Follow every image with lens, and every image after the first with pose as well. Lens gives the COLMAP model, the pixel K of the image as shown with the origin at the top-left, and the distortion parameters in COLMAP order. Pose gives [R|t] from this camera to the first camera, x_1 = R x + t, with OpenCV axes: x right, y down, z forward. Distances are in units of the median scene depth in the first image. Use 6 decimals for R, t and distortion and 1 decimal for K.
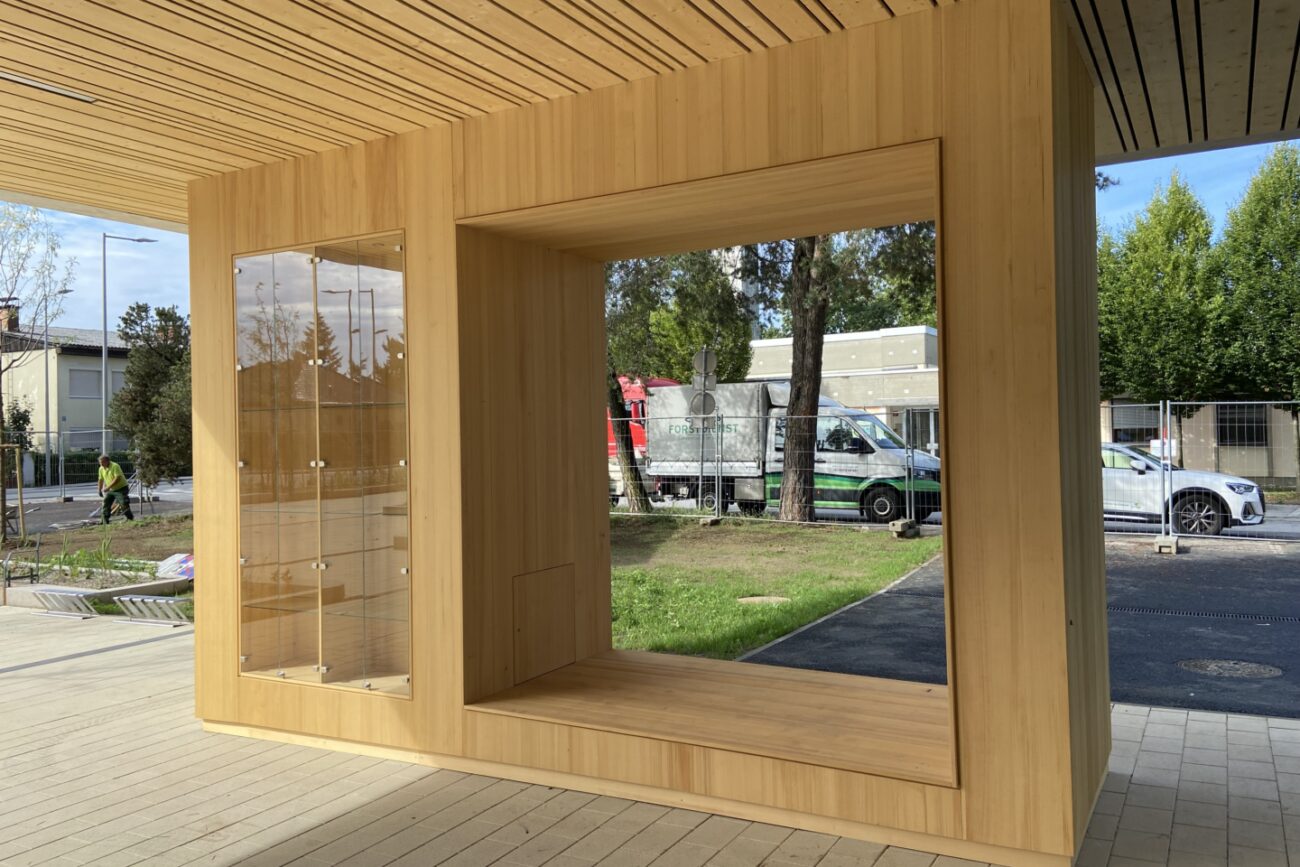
lens RADIAL K [[982.5, 0, 652.2], [0, 982.5, 428.6], [0, 0, 1]] dist [0.034094, -0.019377]
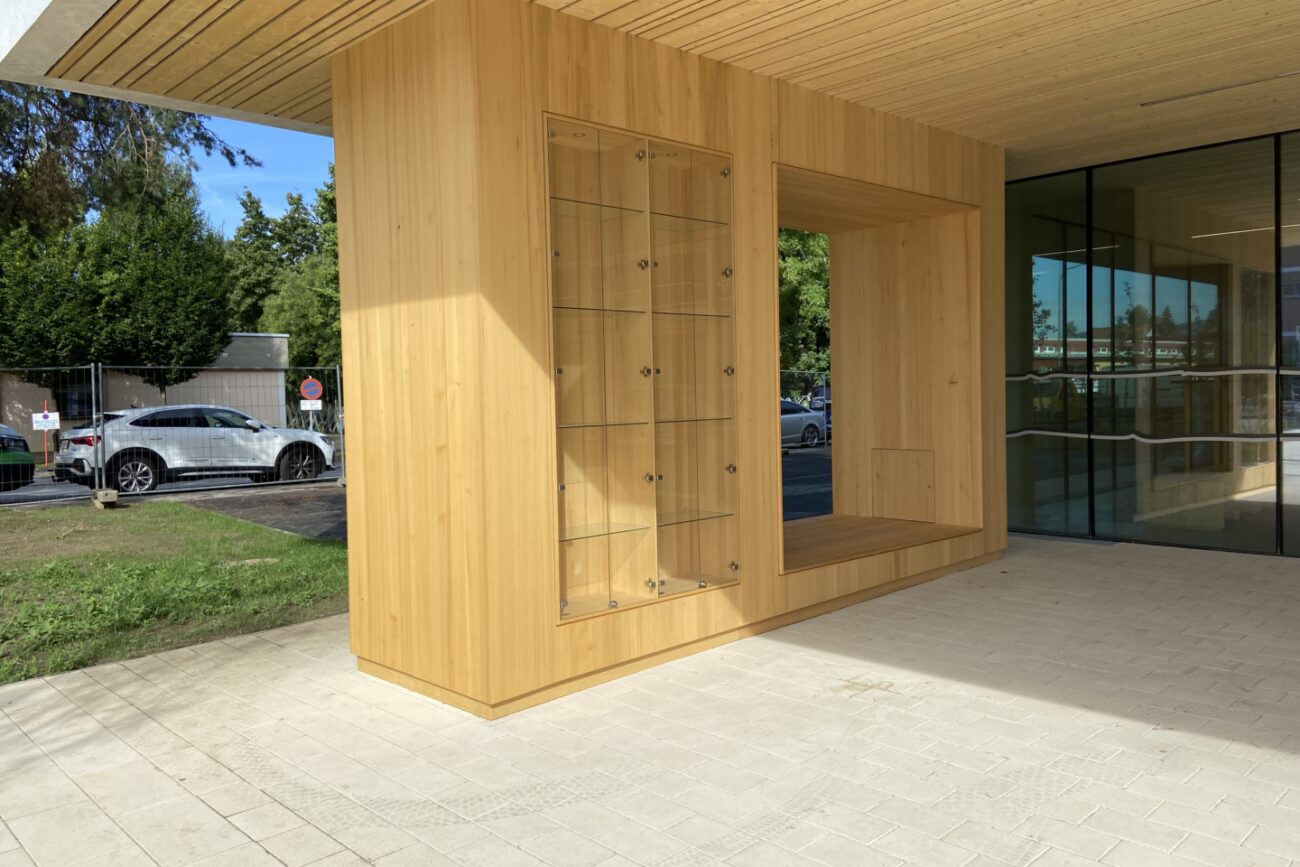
lens RADIAL K [[982.5, 0, 653.0], [0, 982.5, 433.6], [0, 0, 1]] dist [0.034094, -0.019377]
pose [[0.273106, -0.026095, 0.961630, -0.286887], [0.010816, 0.999652, 0.024055, 0.016649], [-0.961923, 0.003831, 0.273294, 0.170646]]
